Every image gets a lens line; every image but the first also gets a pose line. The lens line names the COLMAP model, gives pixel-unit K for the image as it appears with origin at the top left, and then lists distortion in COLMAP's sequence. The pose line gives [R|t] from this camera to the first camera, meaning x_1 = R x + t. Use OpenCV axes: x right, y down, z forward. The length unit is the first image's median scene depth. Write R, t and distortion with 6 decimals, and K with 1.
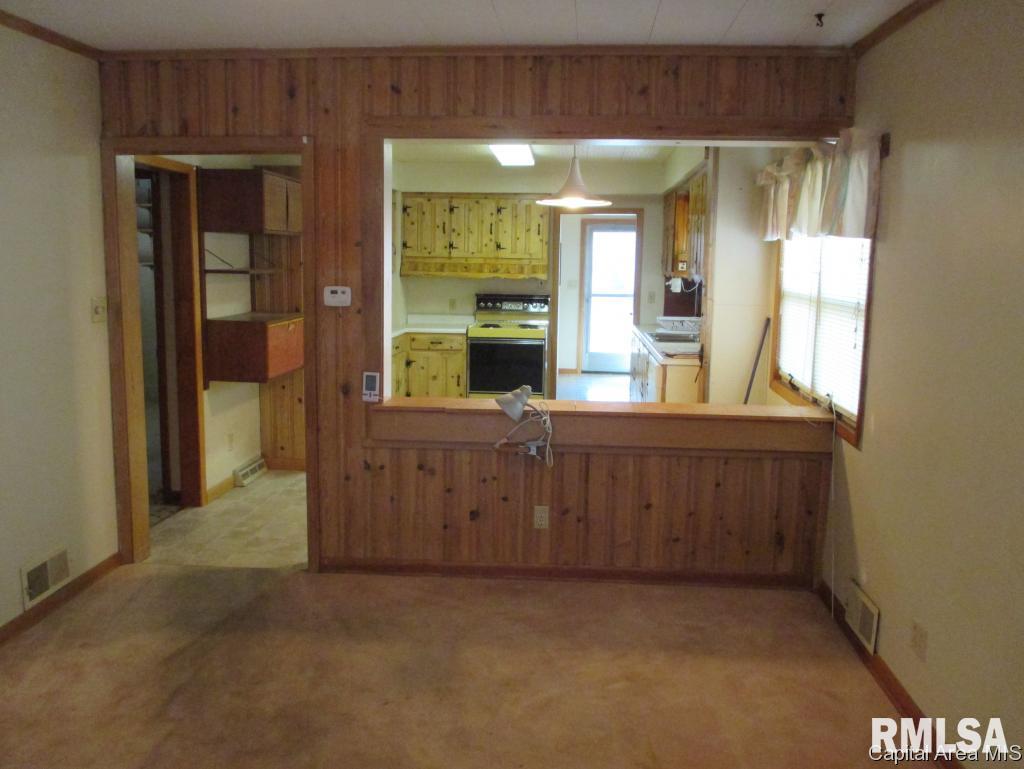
lens RADIAL K [[860.5, 0, 520.1], [0, 860.5, 378.5], [0, 0, 1]] dist [-0.038462, 0.021643]
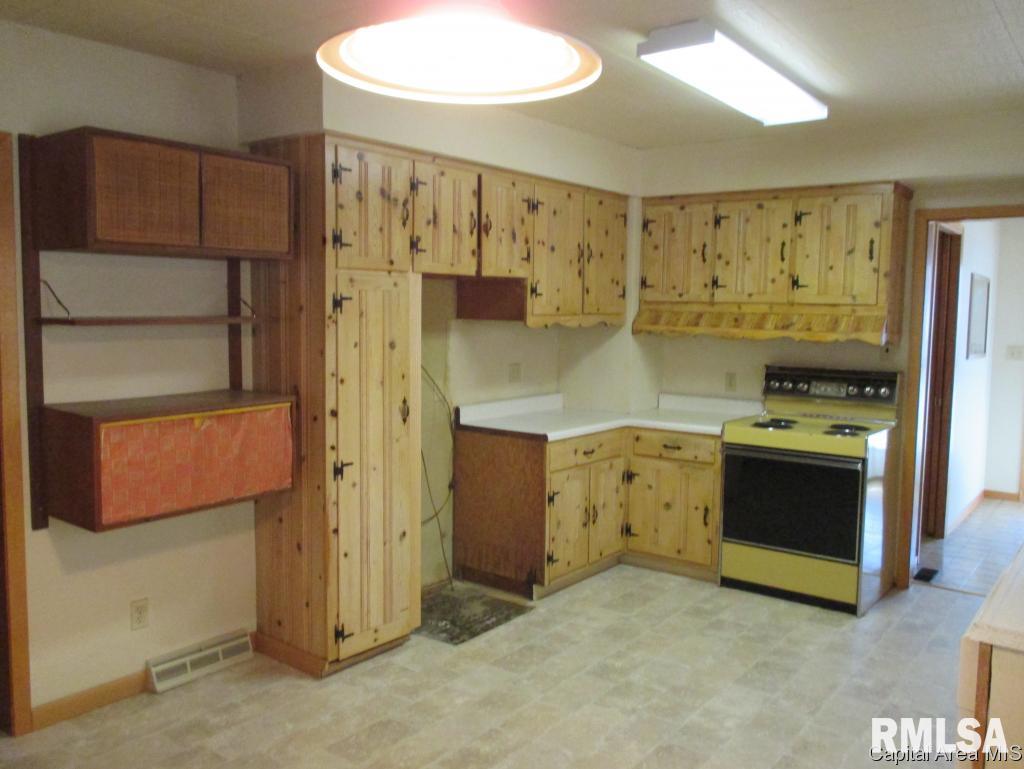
lens RADIAL K [[860.5, 0, 509.0], [0, 860.5, 380.4], [0, 0, 1]] dist [-0.038462, 0.021643]
pose [[0.839381, 0.045482, -0.541637, 0.239375], [-0.077507, 0.996325, -0.036450, -0.109608], [0.537989, 0.072576, 0.839822, 0.858222]]
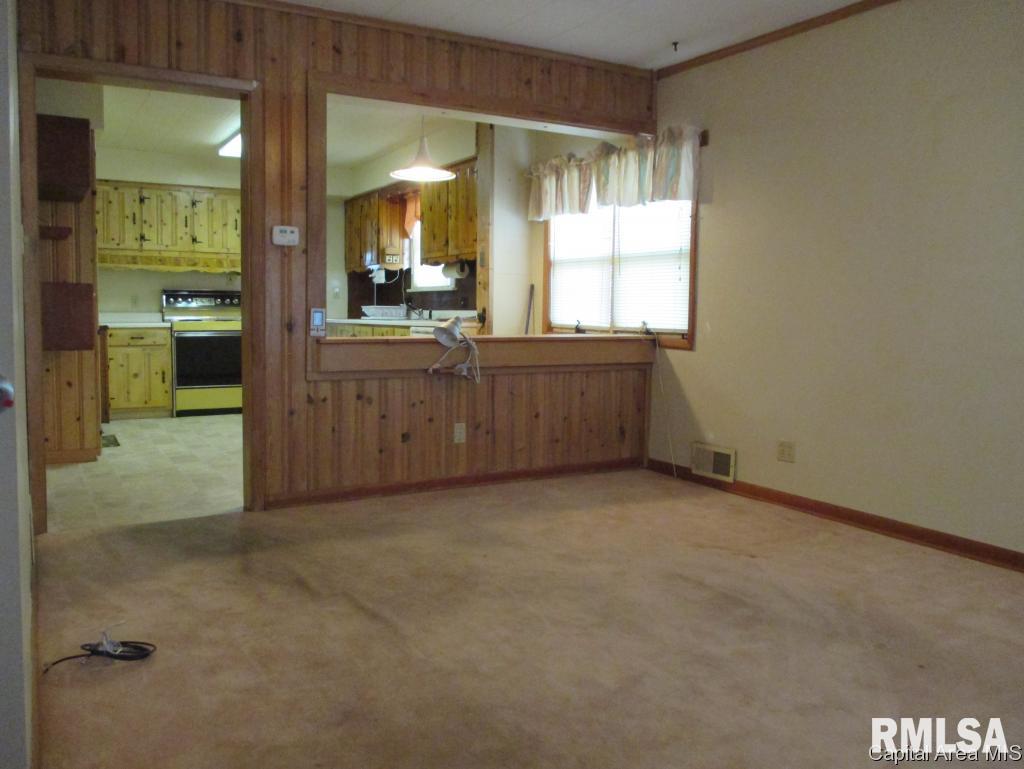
lens RADIAL K [[860.5, 0, 514.8], [0, 860.5, 382.0], [0, 0, 1]] dist [-0.038462, 0.021643]
pose [[0.824201, -0.052013, 0.563904, -0.554468], [0.081548, 0.996296, -0.027294, 0.127486], [-0.560395, 0.068481, 0.825390, -0.008758]]
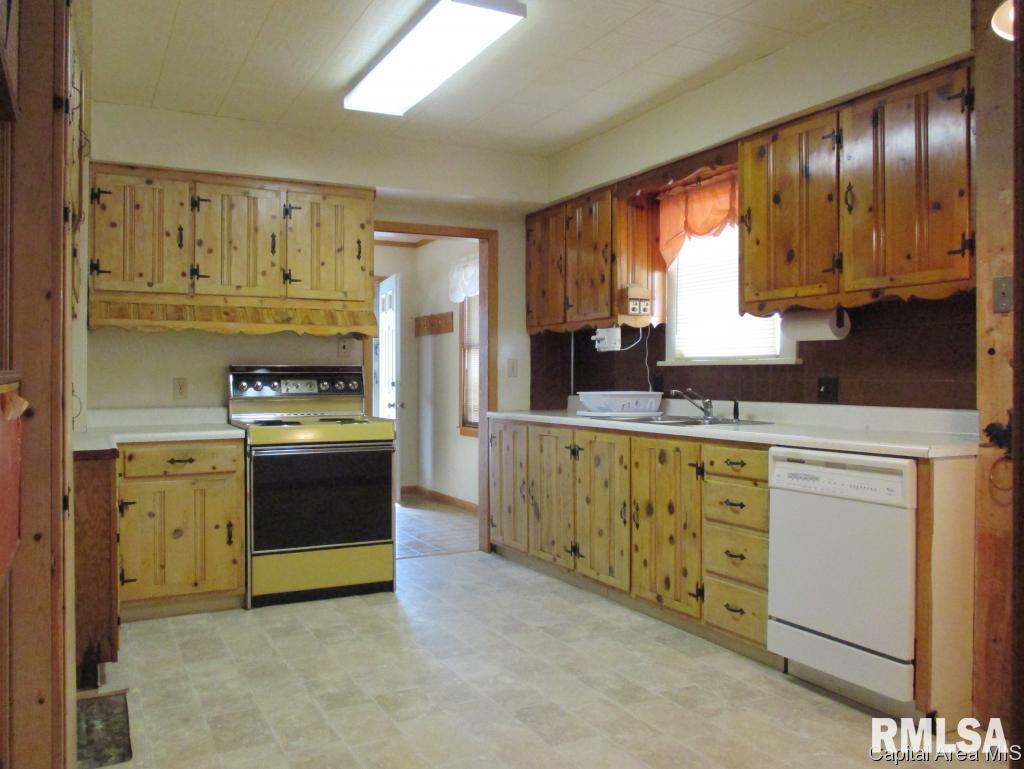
lens RADIAL K [[860.5, 0, 509.3], [0, 860.5, 380.8], [0, 0, 1]] dist [-0.038462, 0.021643]
pose [[0.853114, -0.018586, 0.521393, -0.370207], [0.085767, 0.990765, -0.105018, -0.037278], [-0.514626, 0.134311, 0.846830, 0.930236]]
